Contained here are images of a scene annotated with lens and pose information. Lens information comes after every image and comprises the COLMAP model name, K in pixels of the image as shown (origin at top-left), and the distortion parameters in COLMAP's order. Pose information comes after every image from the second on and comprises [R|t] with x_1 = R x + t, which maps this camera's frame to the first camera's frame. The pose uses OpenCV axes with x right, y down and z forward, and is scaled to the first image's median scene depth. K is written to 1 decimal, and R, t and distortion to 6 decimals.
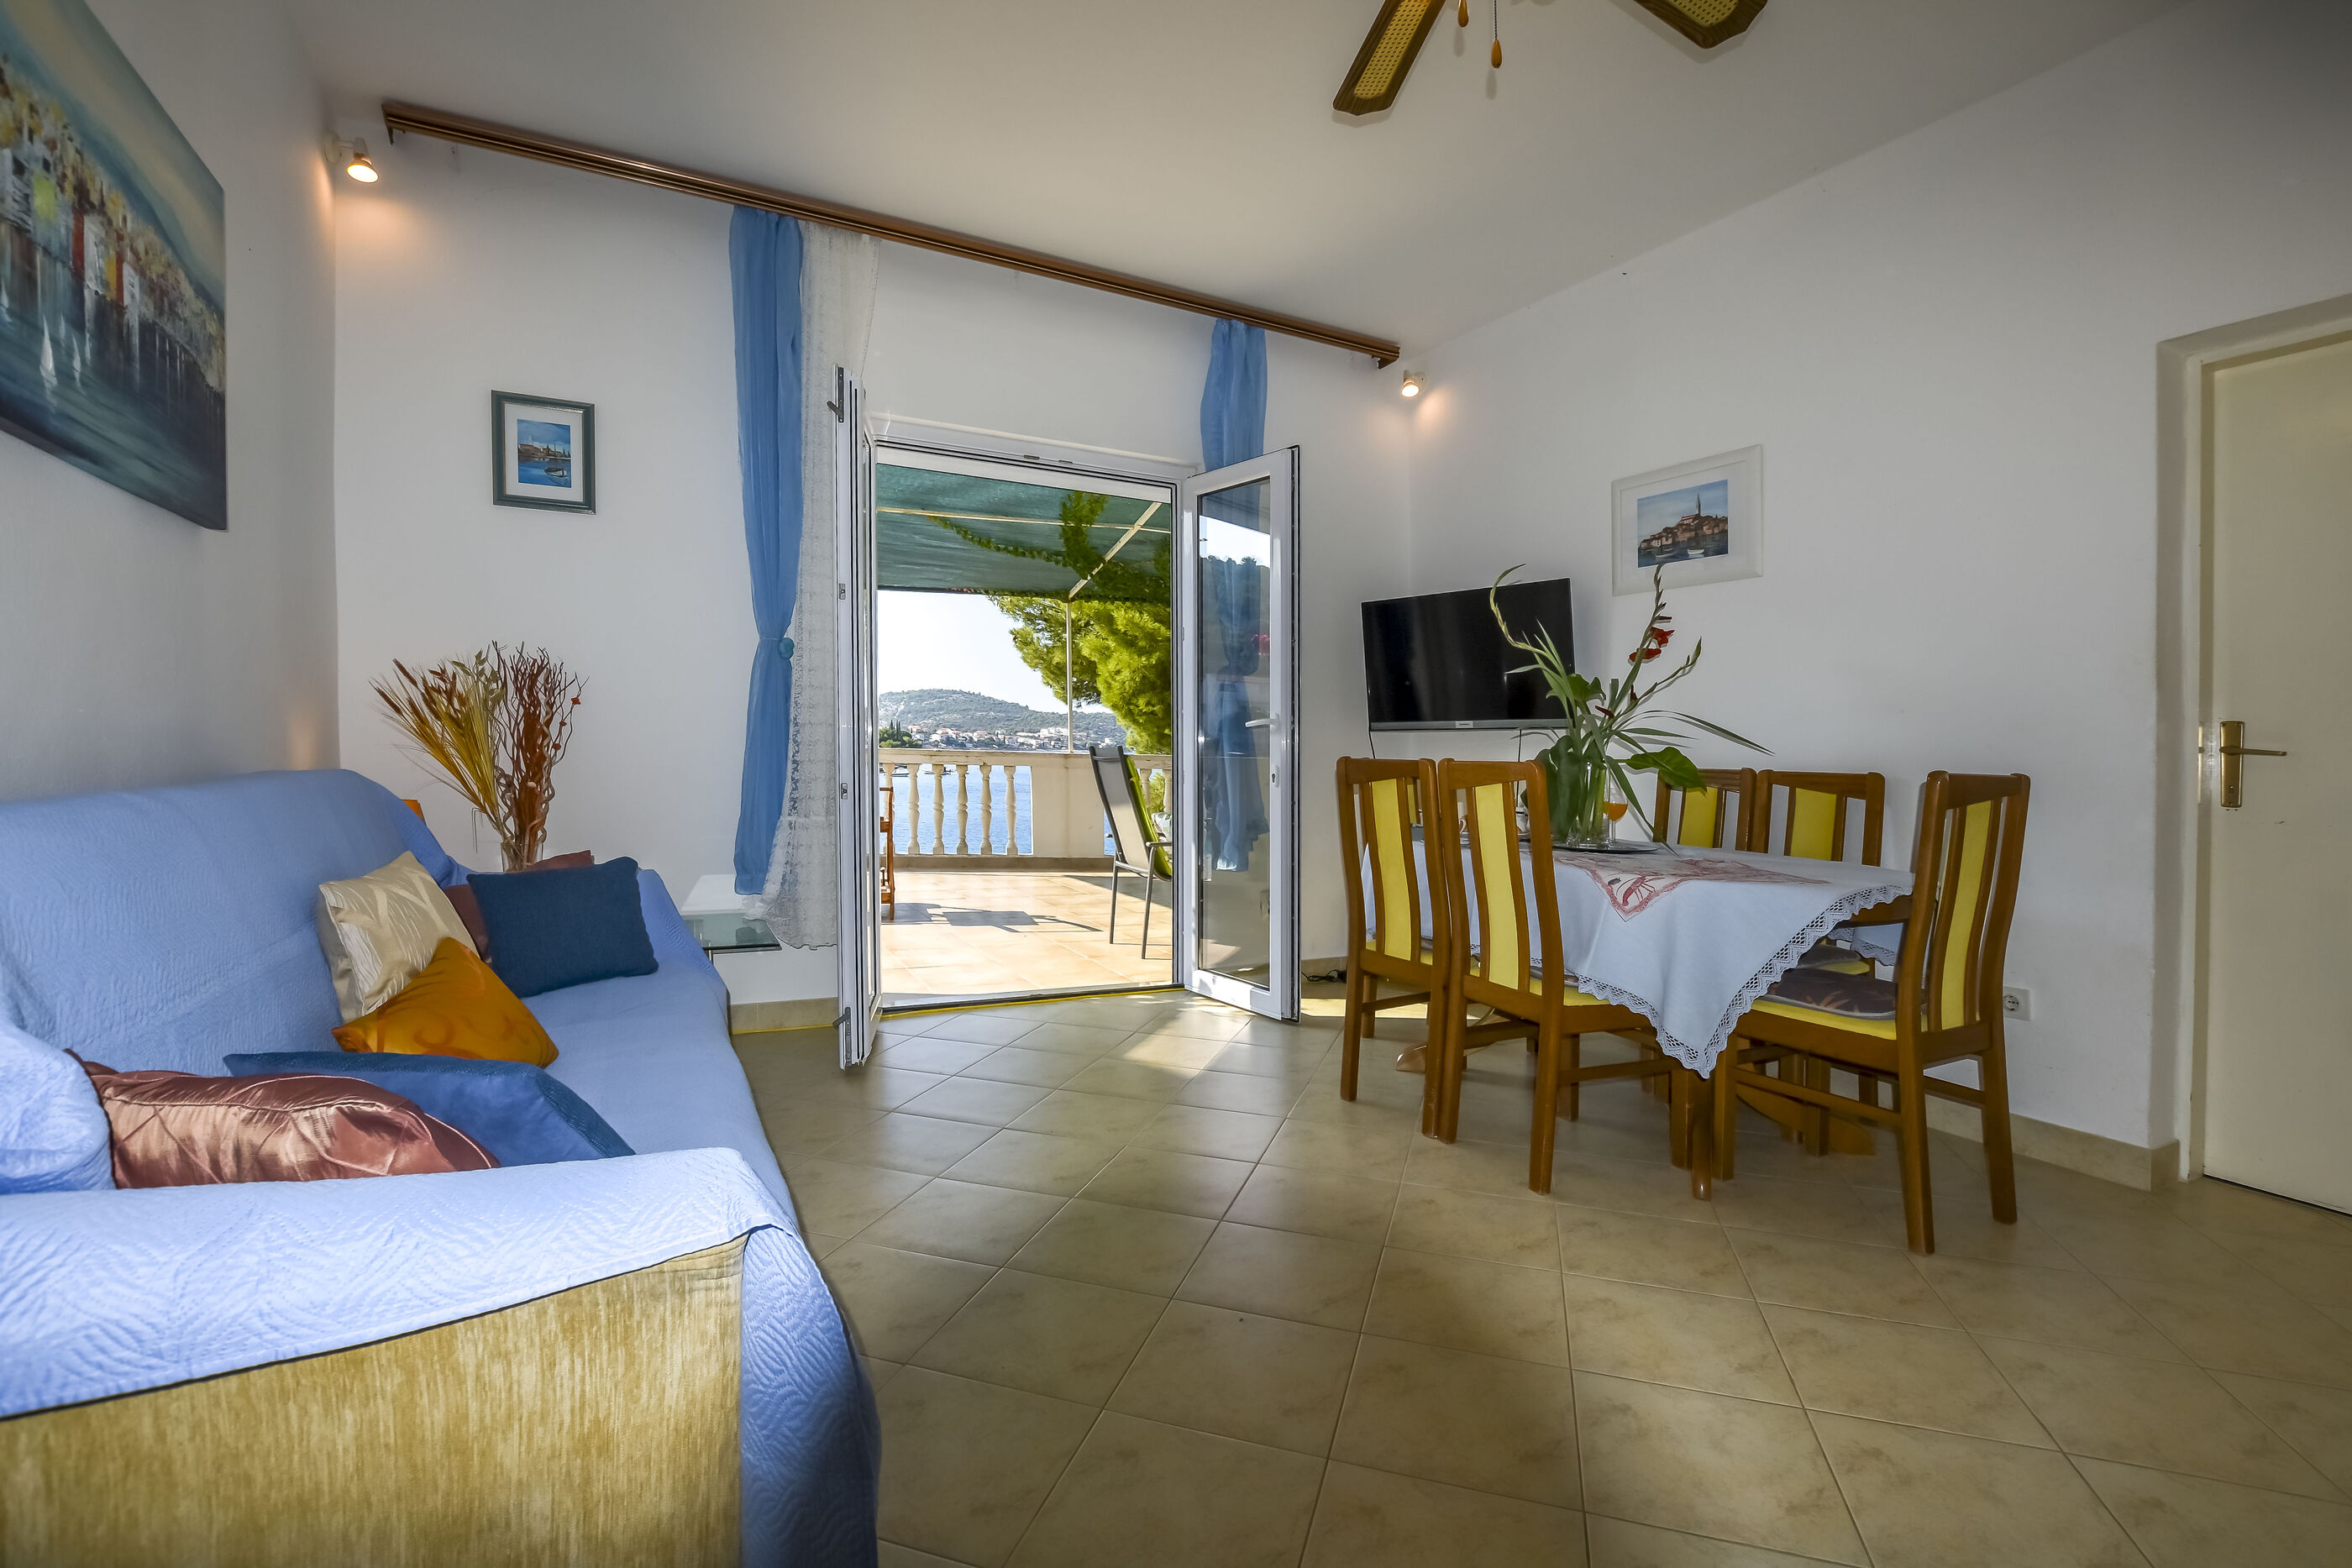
lens RADIAL K [[1058.2, 0, 1186.6], [0, 1058.2, 781.6], [0, 0, 1]] dist [-0.039777, 0.006557]
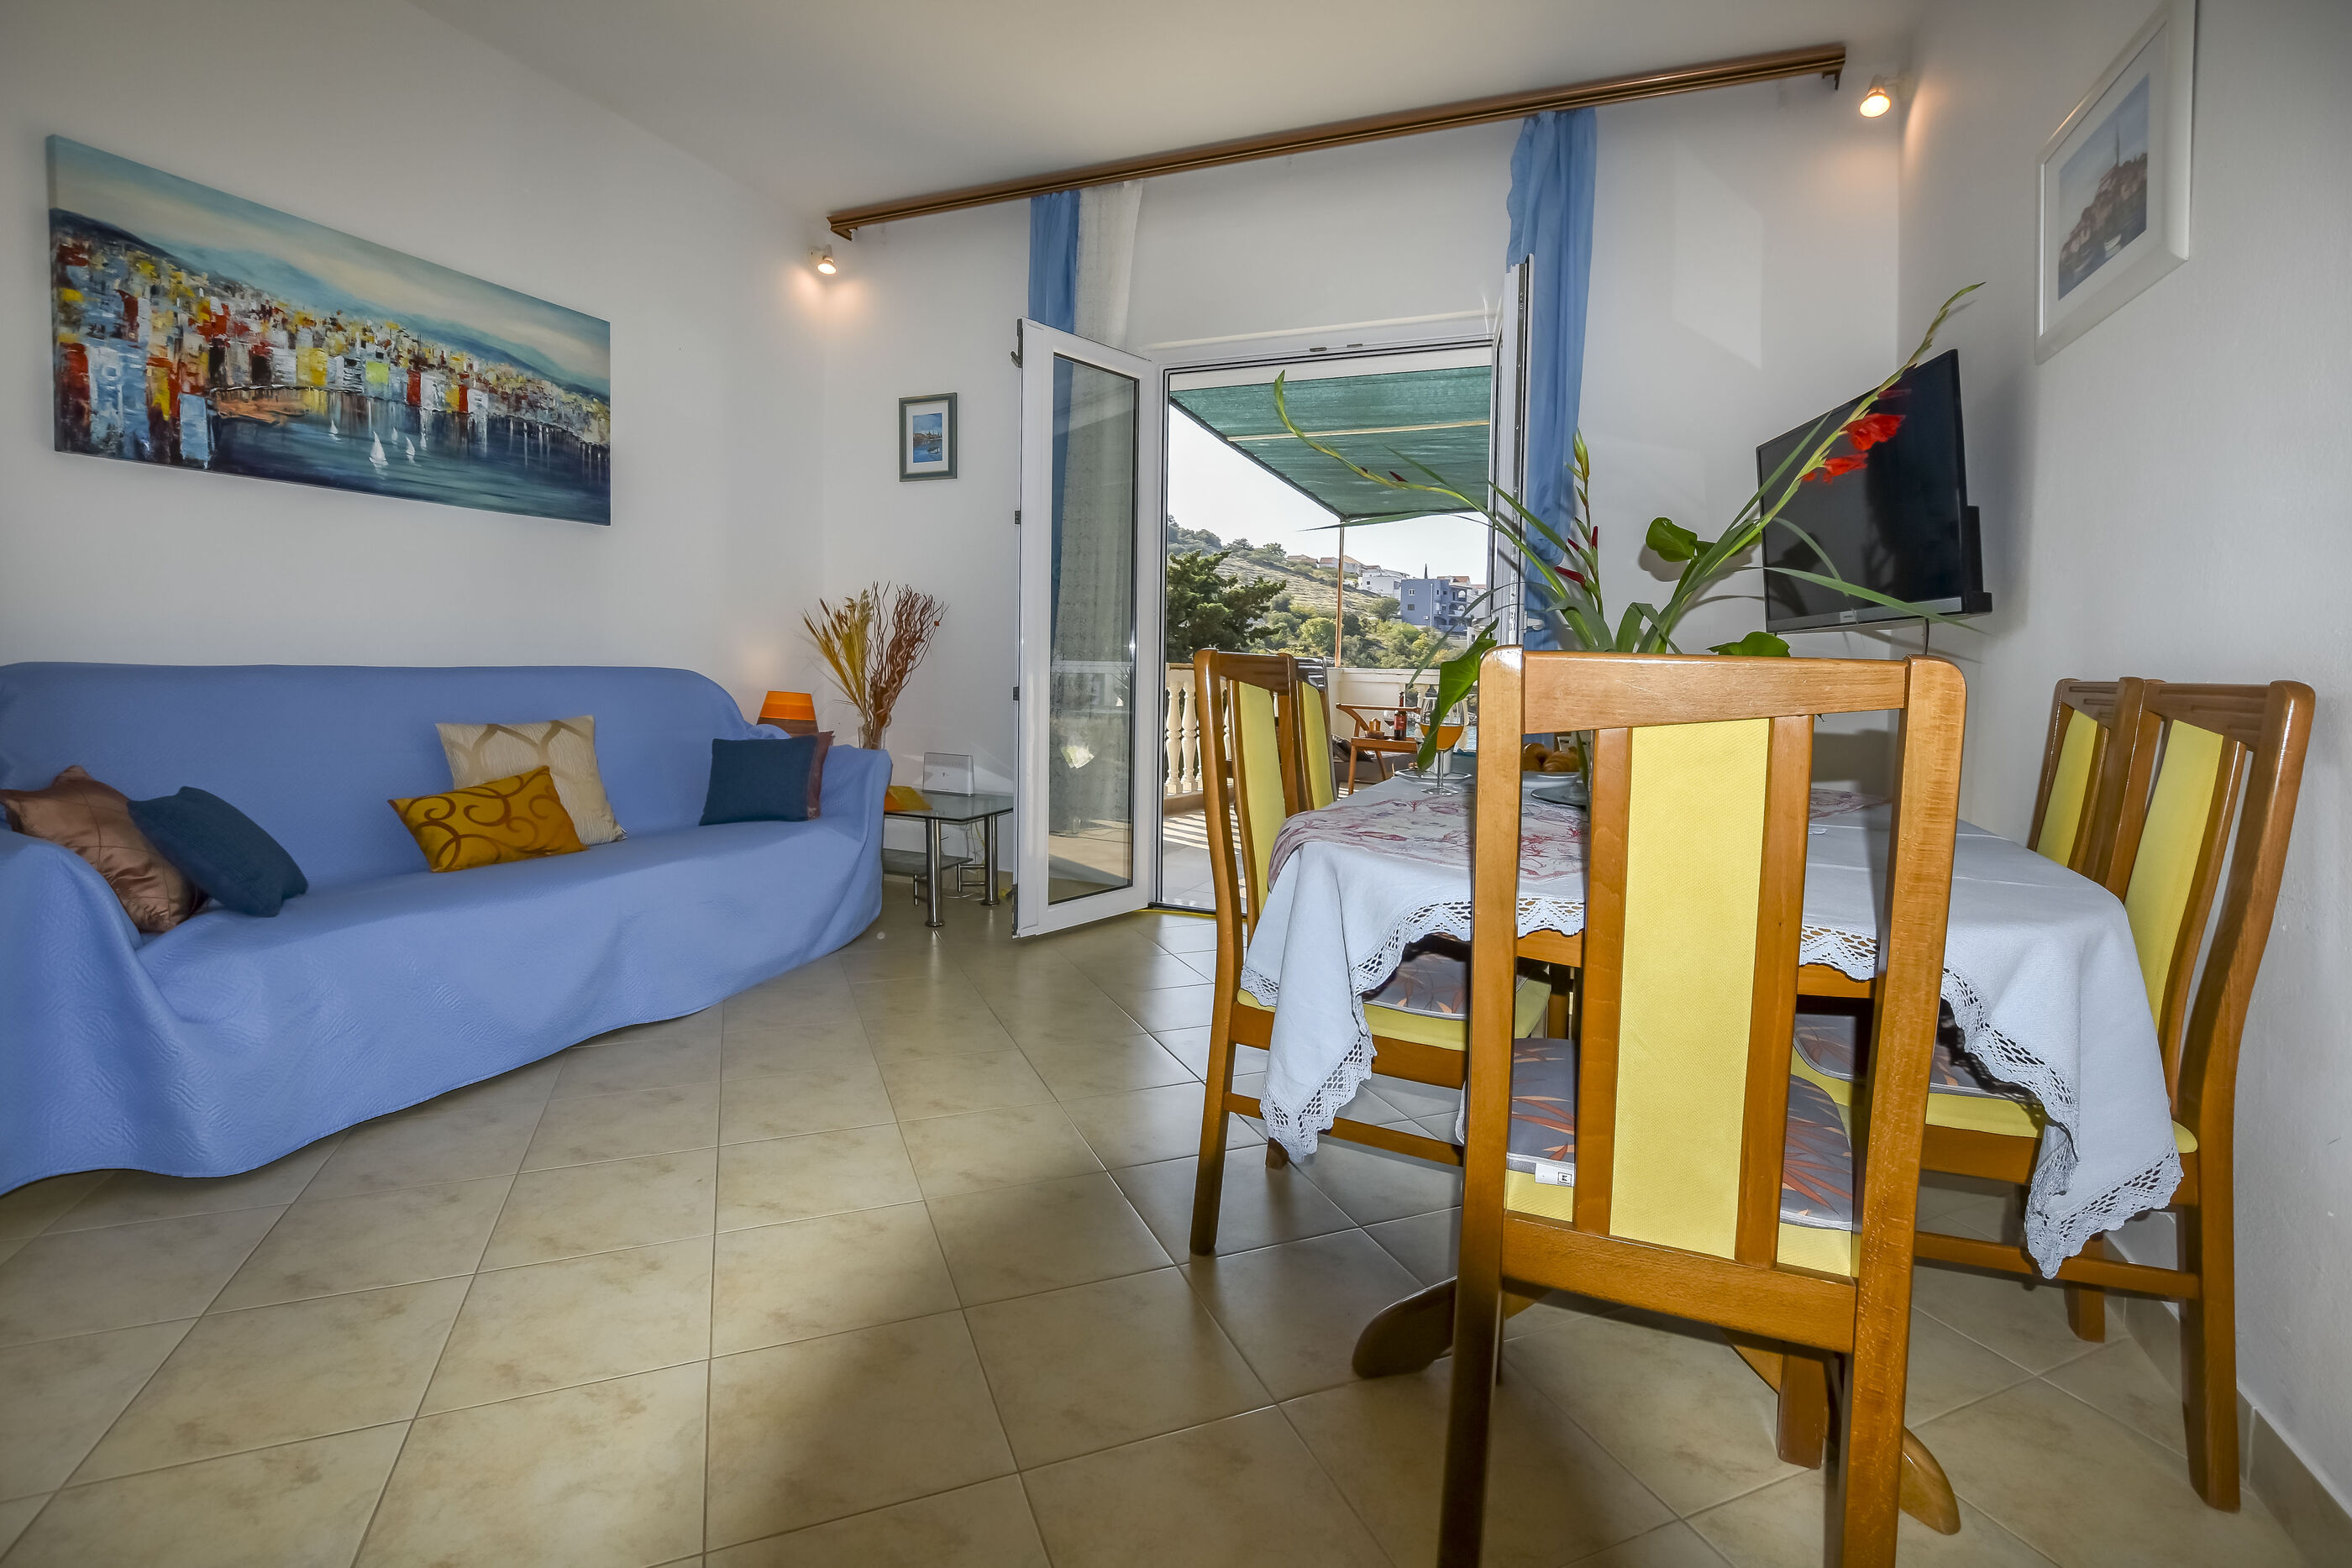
lens RADIAL K [[1052.7, 0, 1208.7], [0, 1052.7, 744.0], [0, 0, 1]] dist [-0.008553, 0.000088]
pose [[0.660029, 0.046459, -0.749802, 0.651465], [-0.021125, 0.998839, 0.043294, 0.012643], [0.750943, -0.012736, 0.660244, 0.367055]]
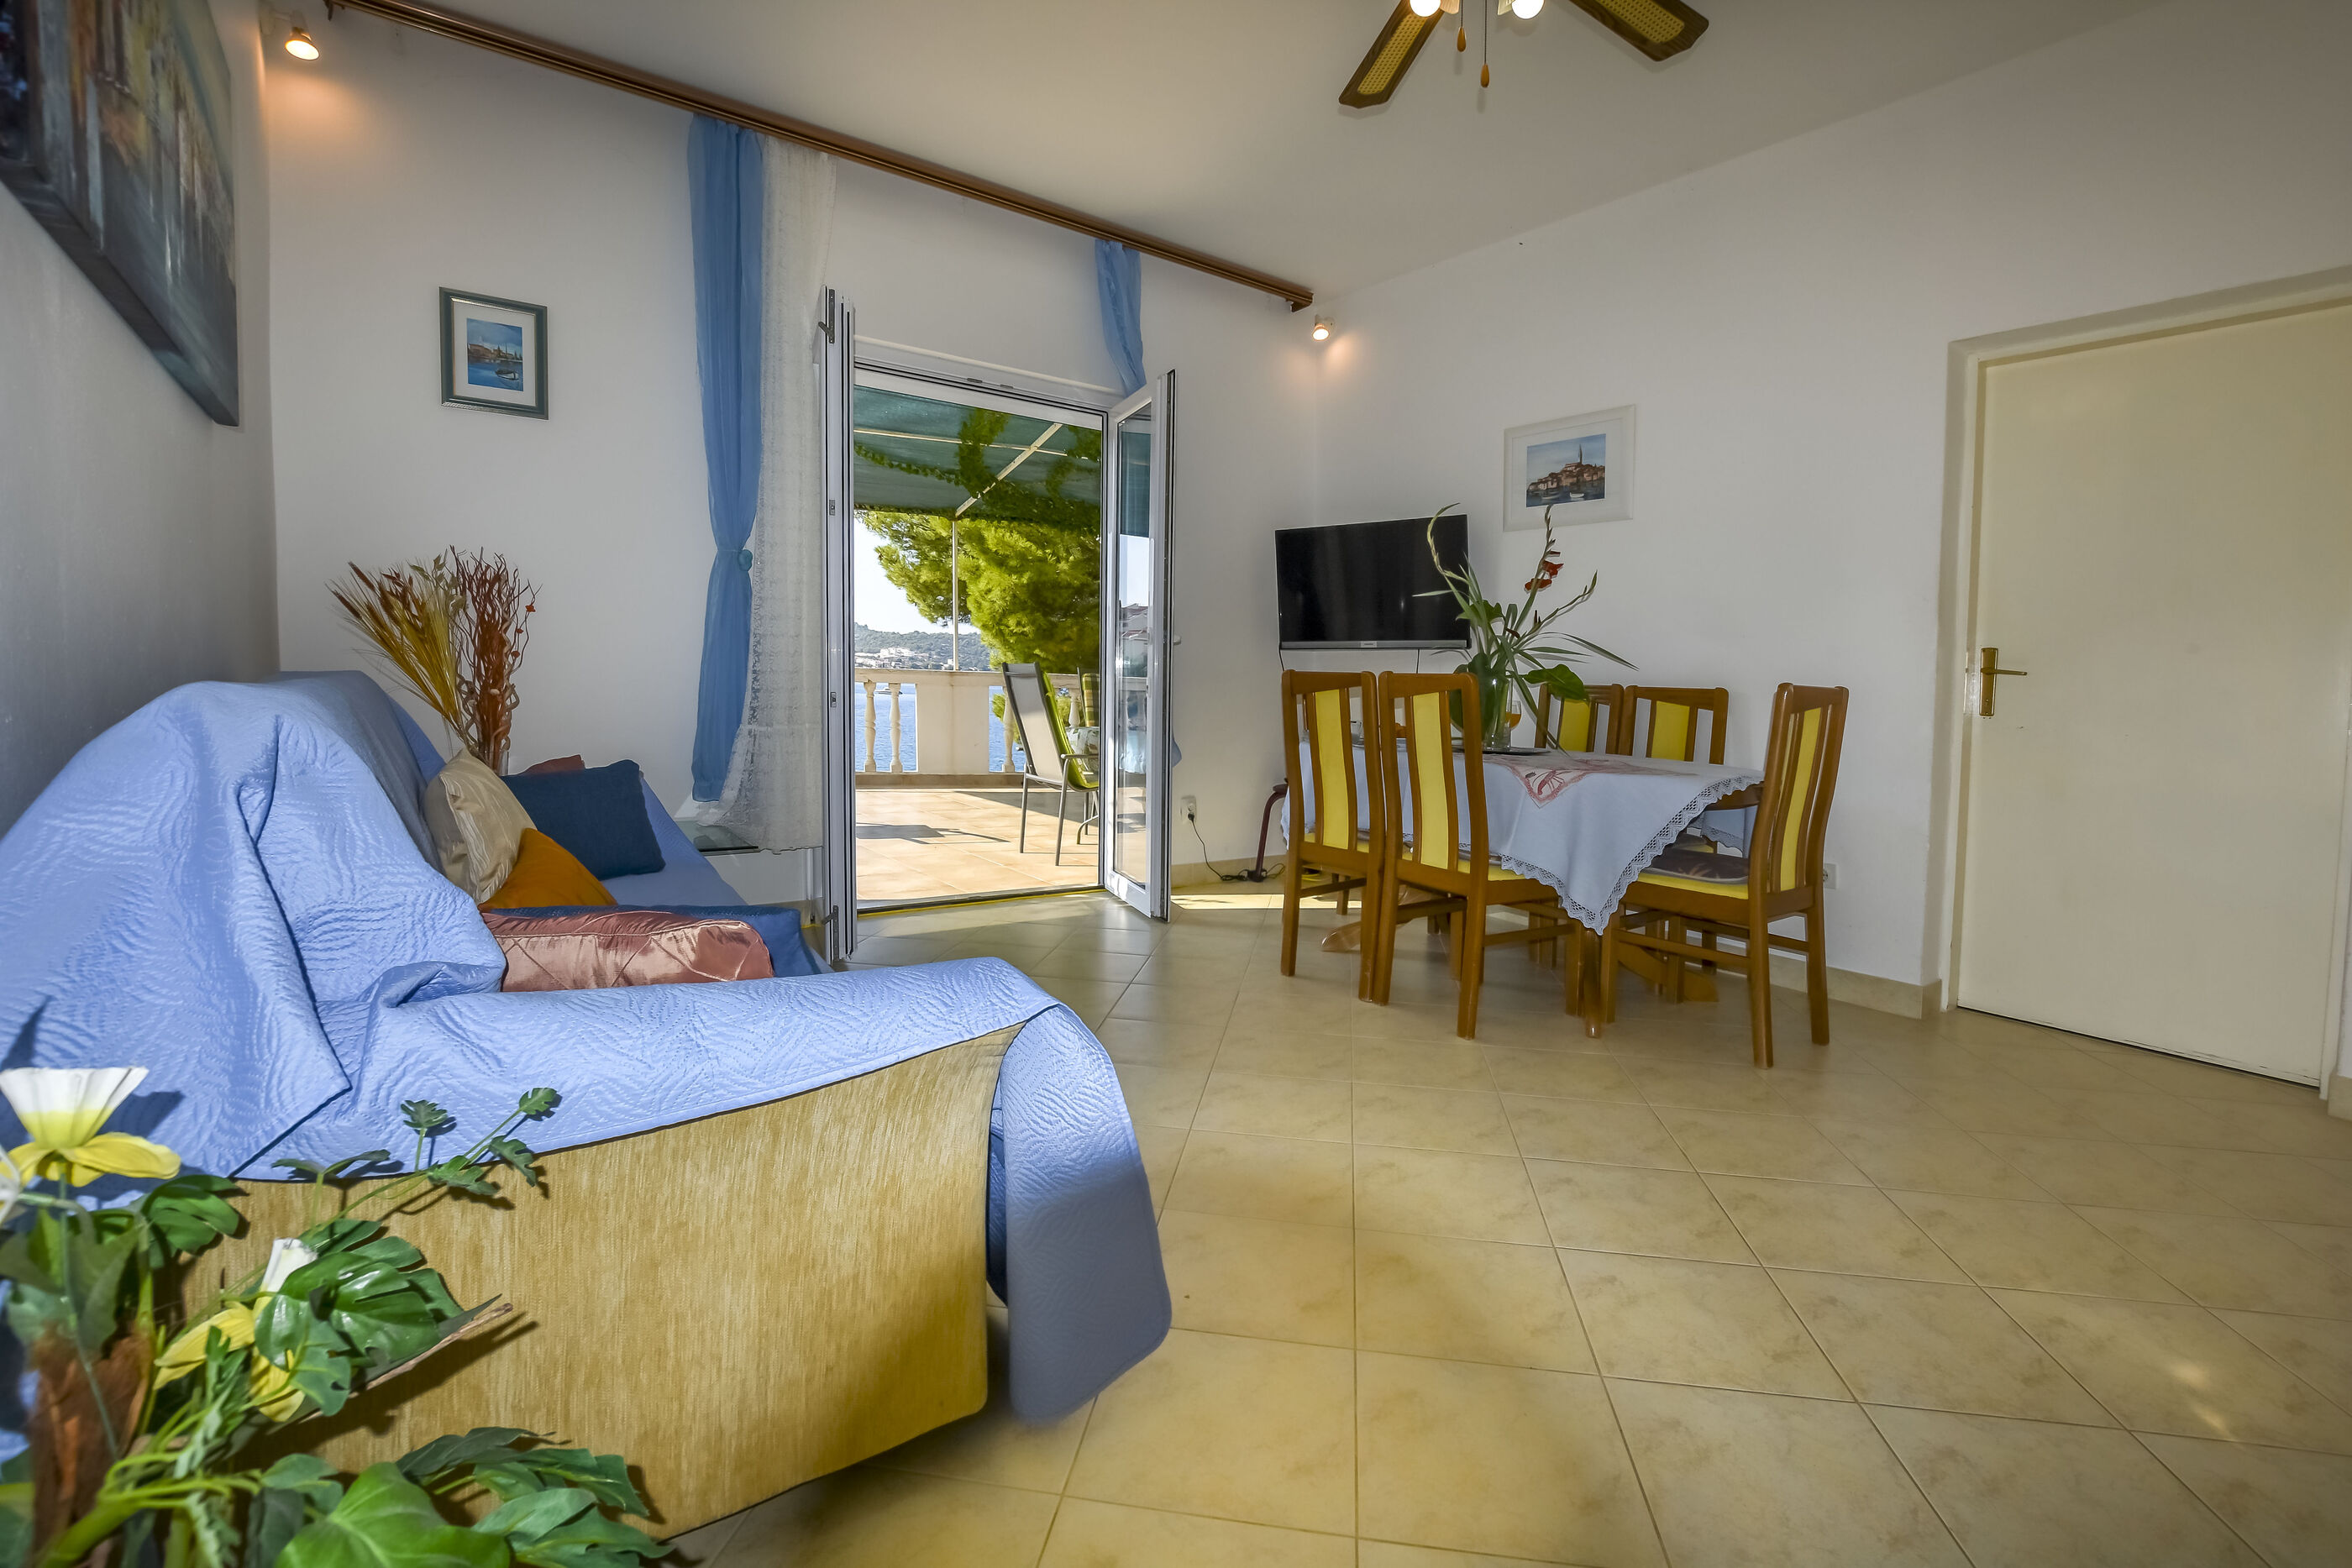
lens RADIAL K [[1042.8, 0, 1213.1], [0, 1042.8, 750.2], [0, 0, 1]] dist [-0.040877, 0.006205]
pose [[0.986523, -0.003676, 0.163580, -0.105527], [-0.003622, 0.999012, 0.044292, 0.012224], [-0.163581, -0.044287, 0.985535, -0.074259]]
